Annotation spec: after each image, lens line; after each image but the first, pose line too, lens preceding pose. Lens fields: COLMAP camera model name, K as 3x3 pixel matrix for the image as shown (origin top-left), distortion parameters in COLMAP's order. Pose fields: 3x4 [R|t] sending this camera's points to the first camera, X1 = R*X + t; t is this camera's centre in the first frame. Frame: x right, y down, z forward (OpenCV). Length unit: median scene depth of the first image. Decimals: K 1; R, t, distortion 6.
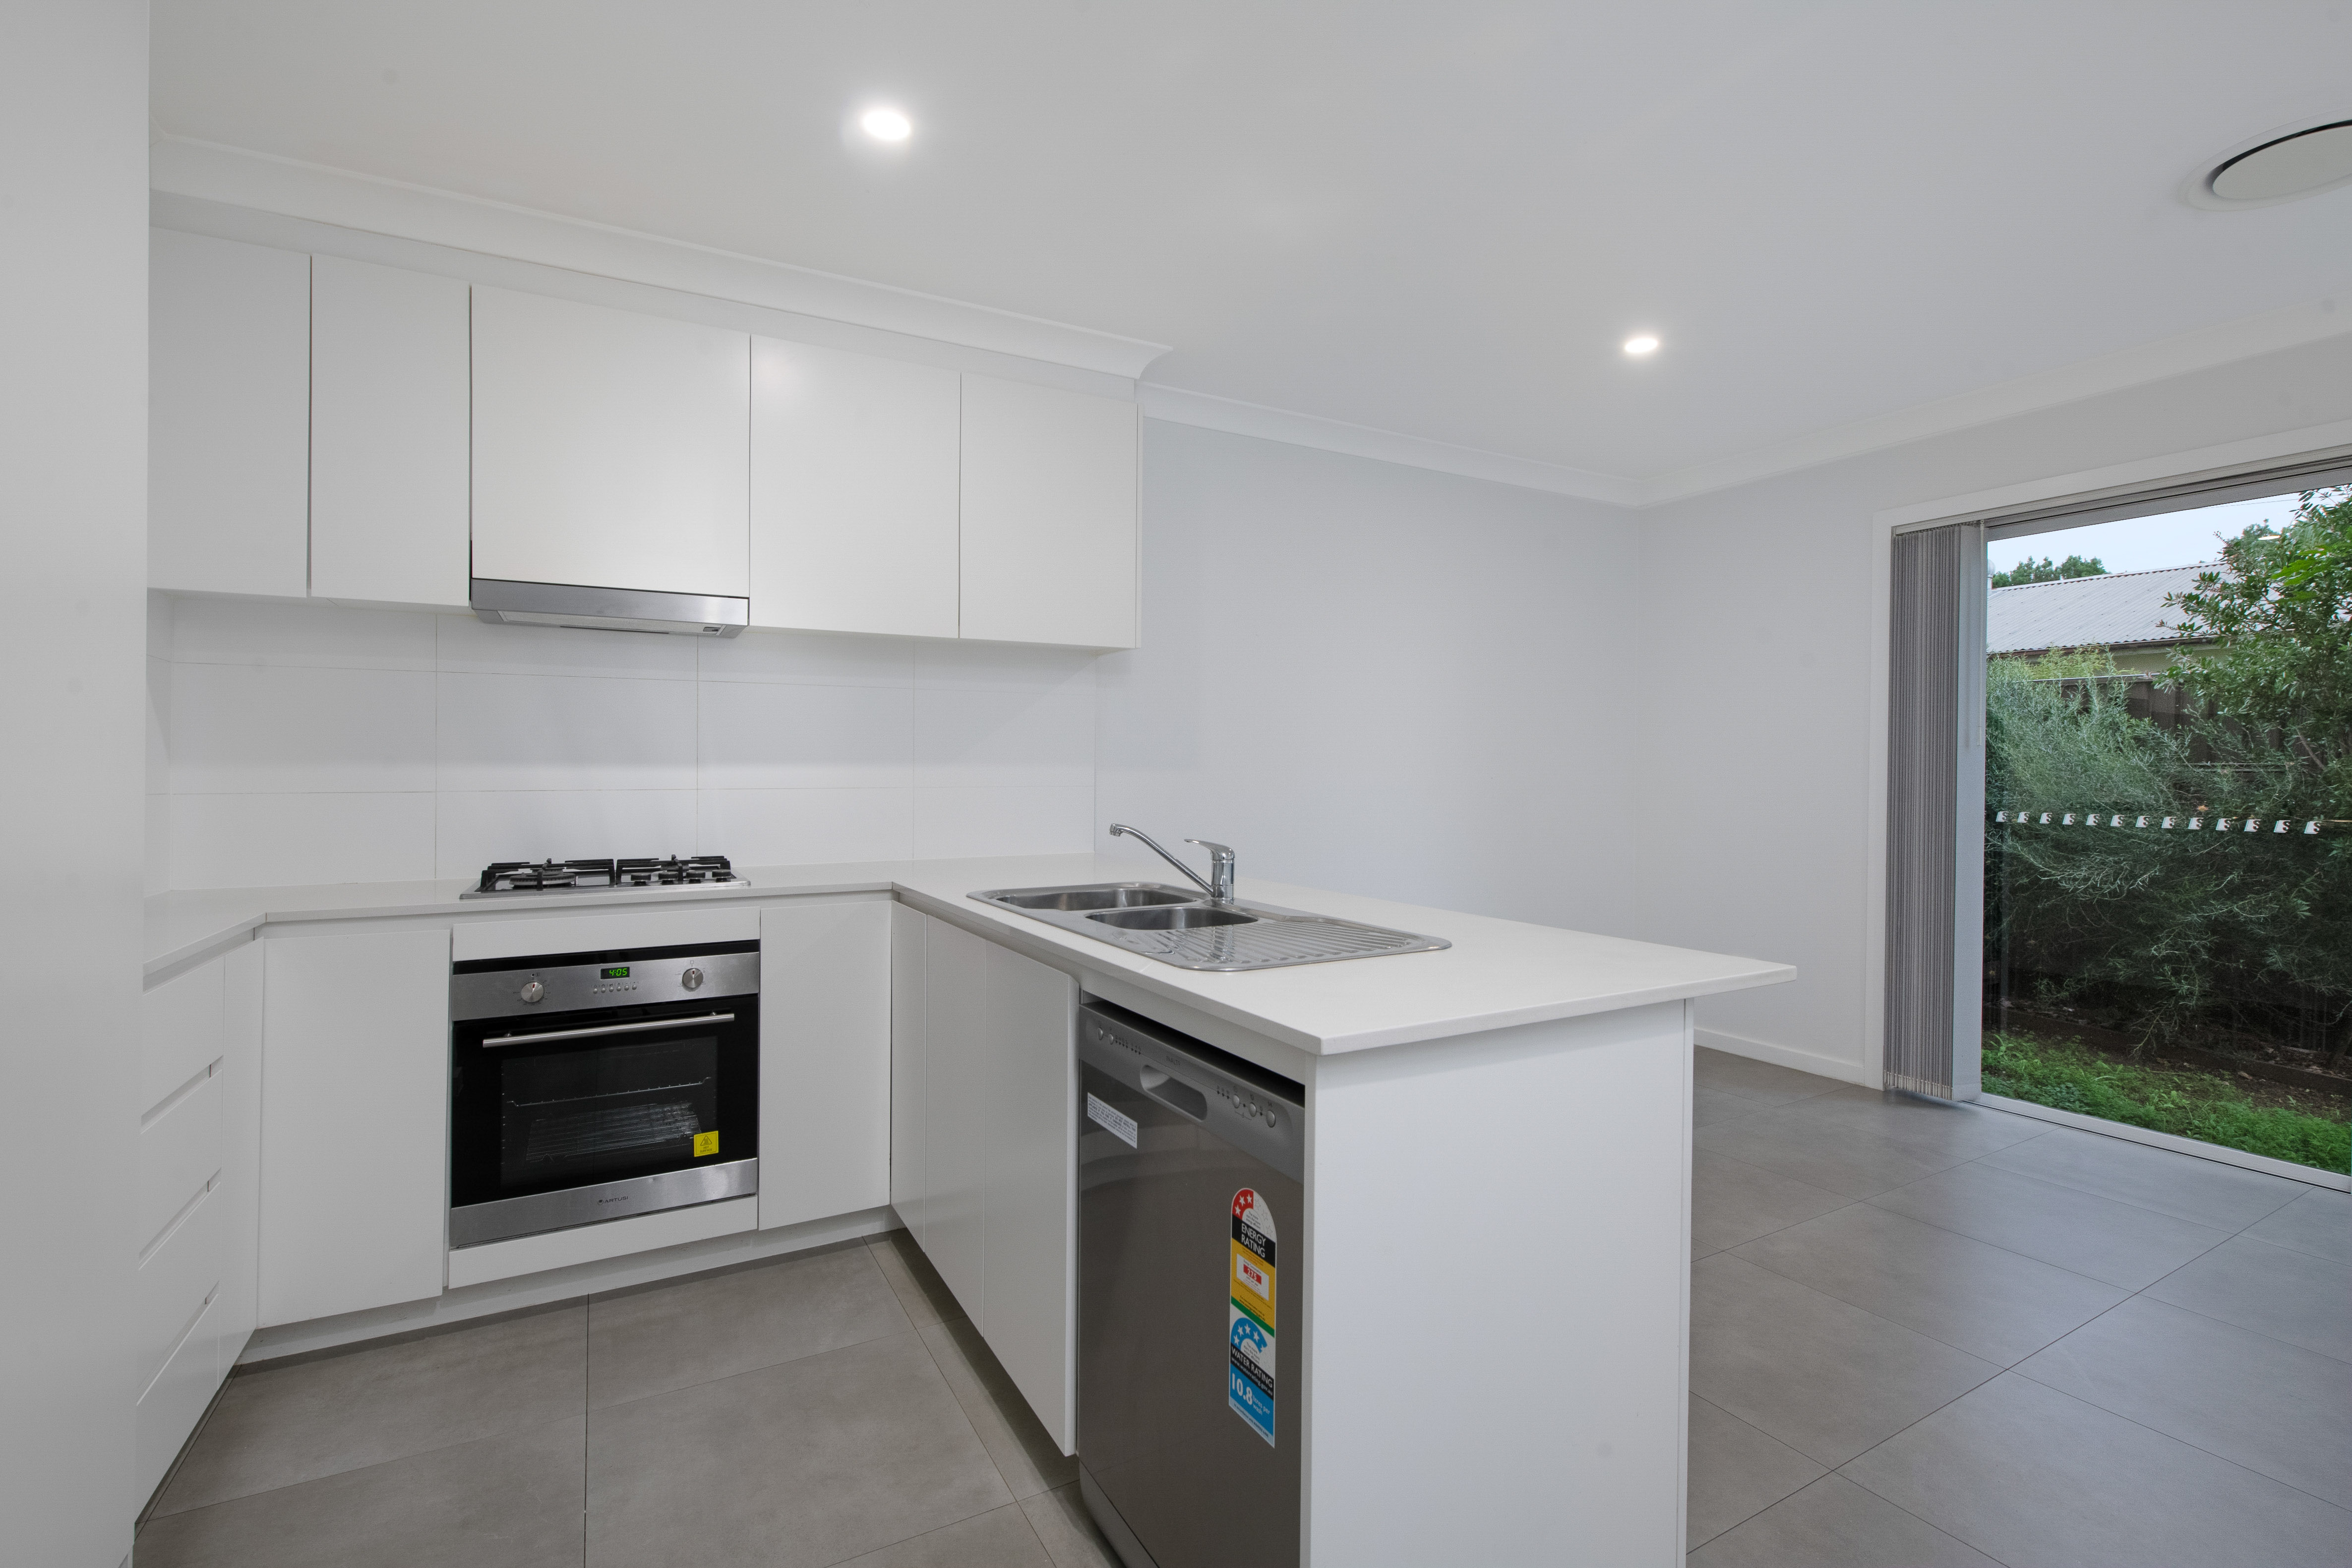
lens RADIAL K [[1084.3, 0, 1183.9], [0, 1084.3, 791.3], [0, 0, 1]] dist [-0.002289, -0.000286]
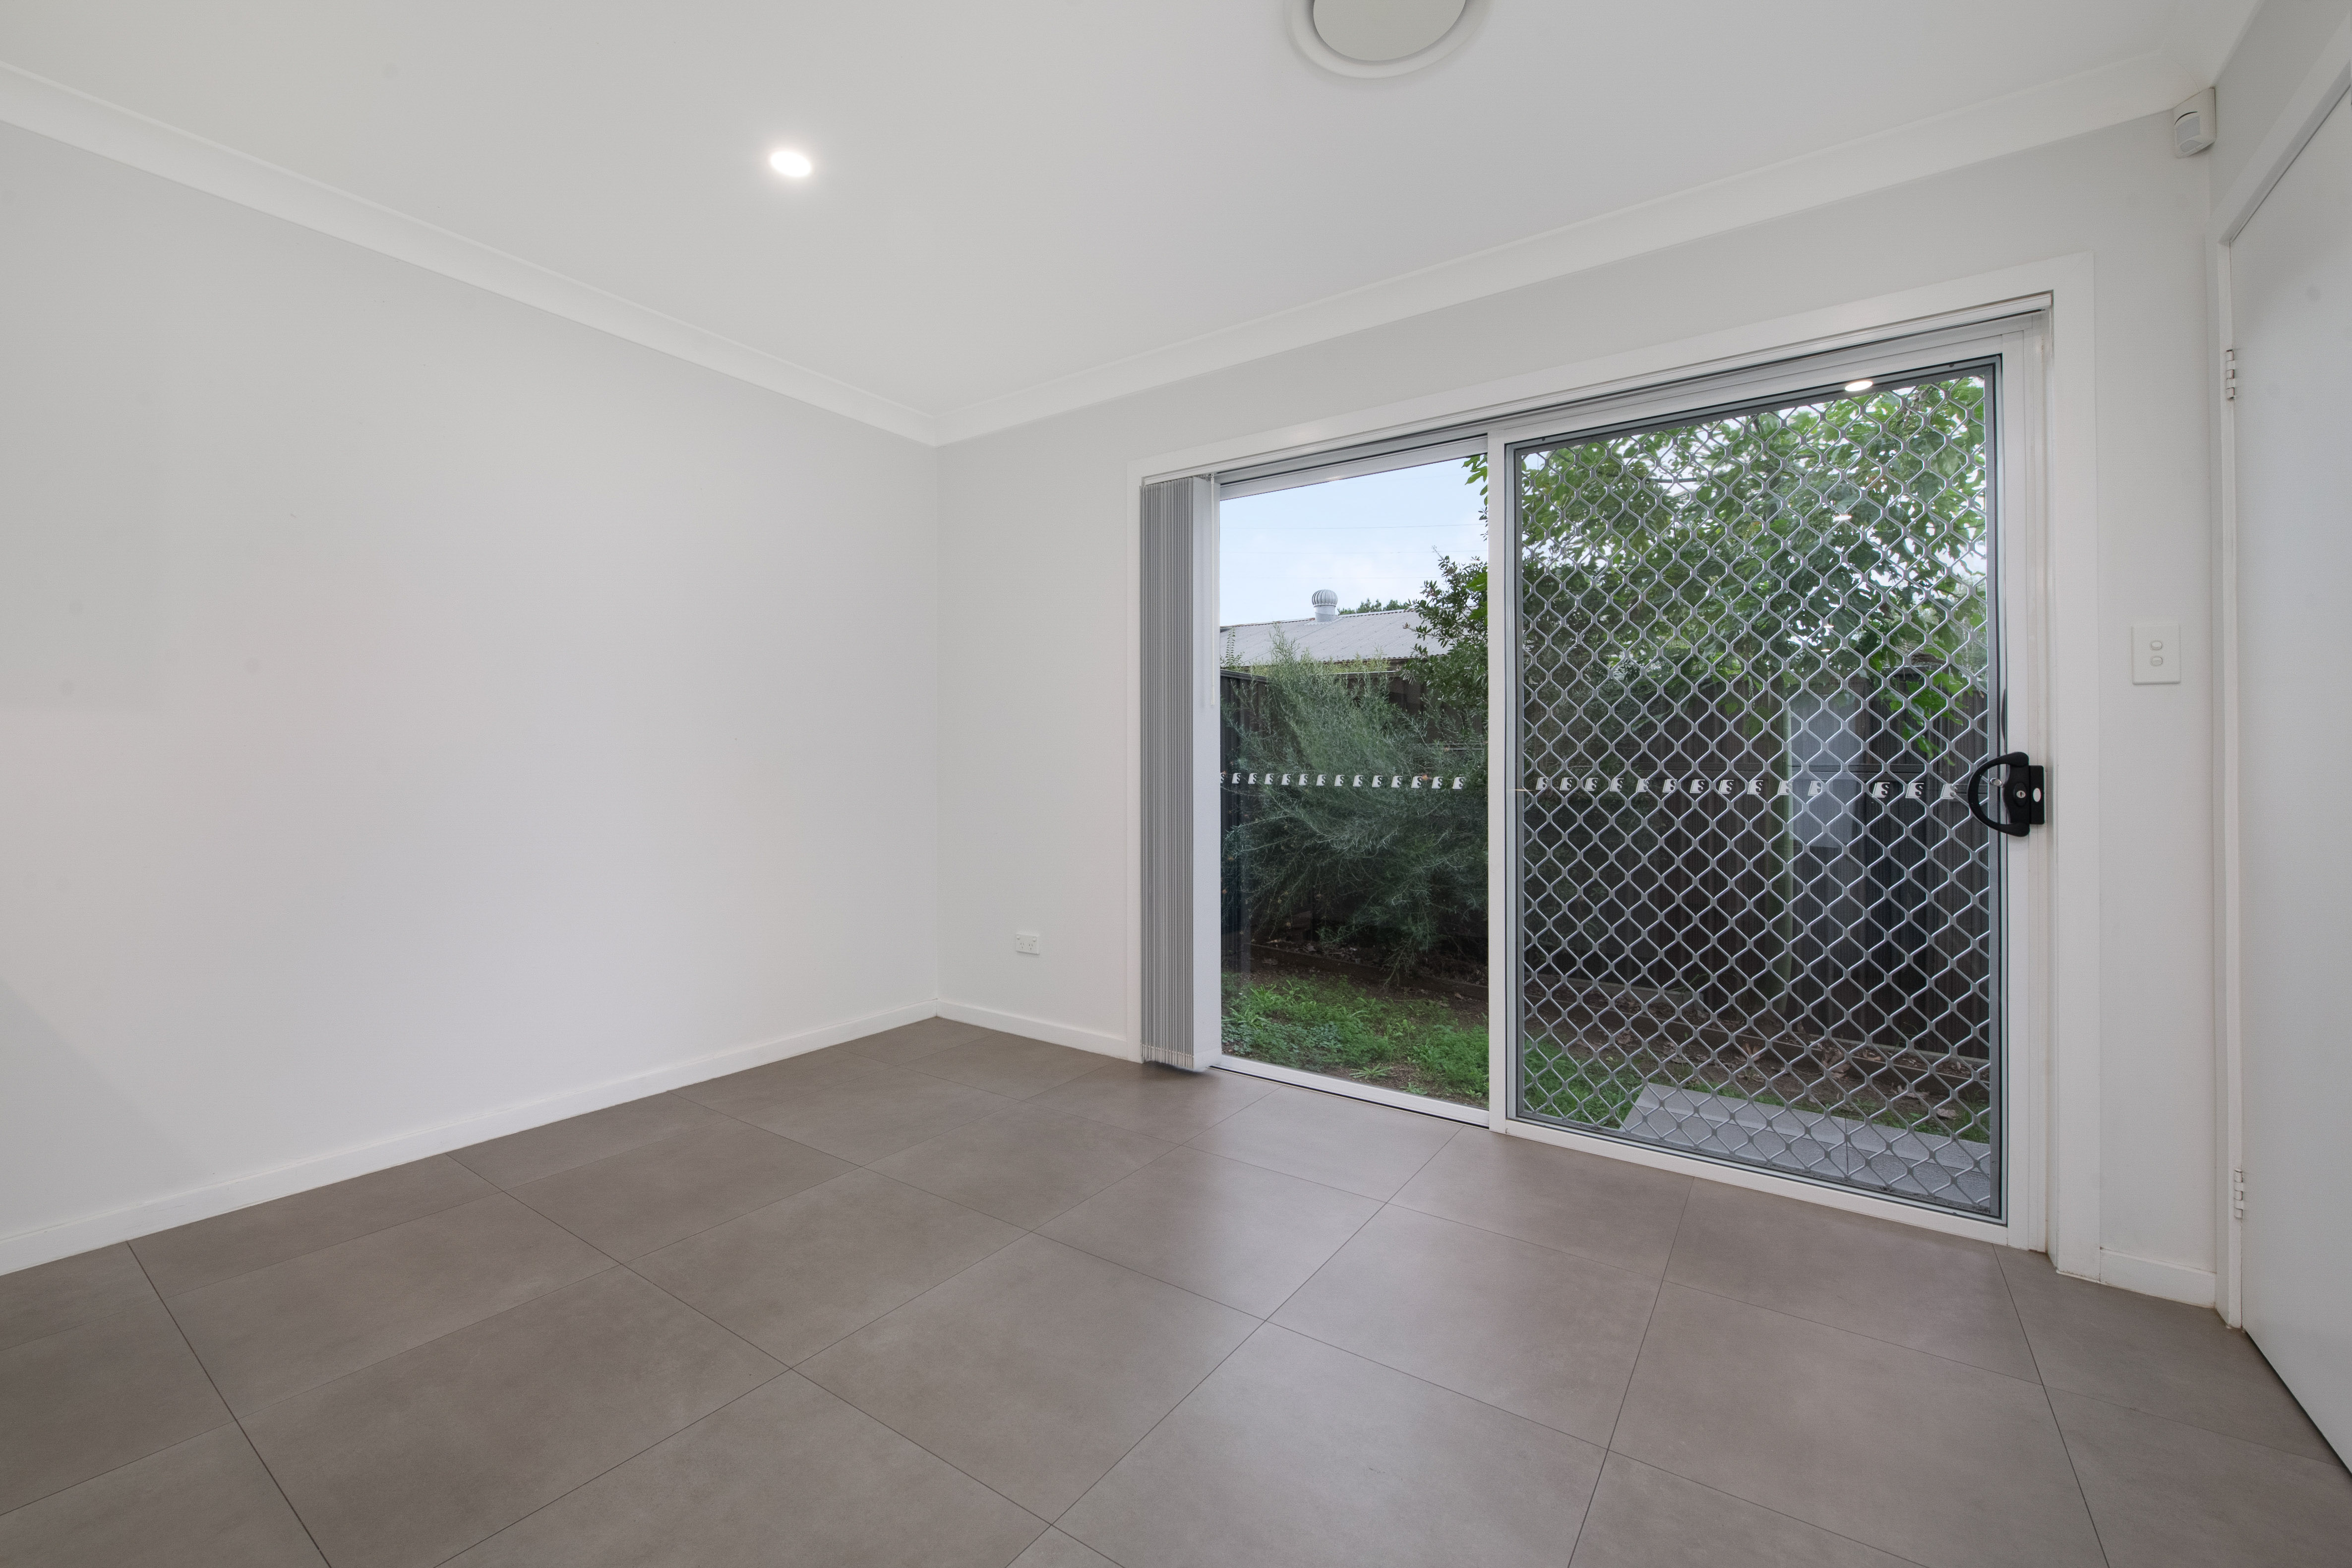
lens RADIAL K [[956.5, 0, 1187.1], [0, 956.5, 774.2], [0, 0, 1]] dist [0.011666, -0.000327]
pose [[0.897621, 0.003070, 0.440758, 0.235801], [-0.001101, 0.999988, -0.004723, 0.016632], [-0.440767, 0.003754, 0.897614, 0.165058]]
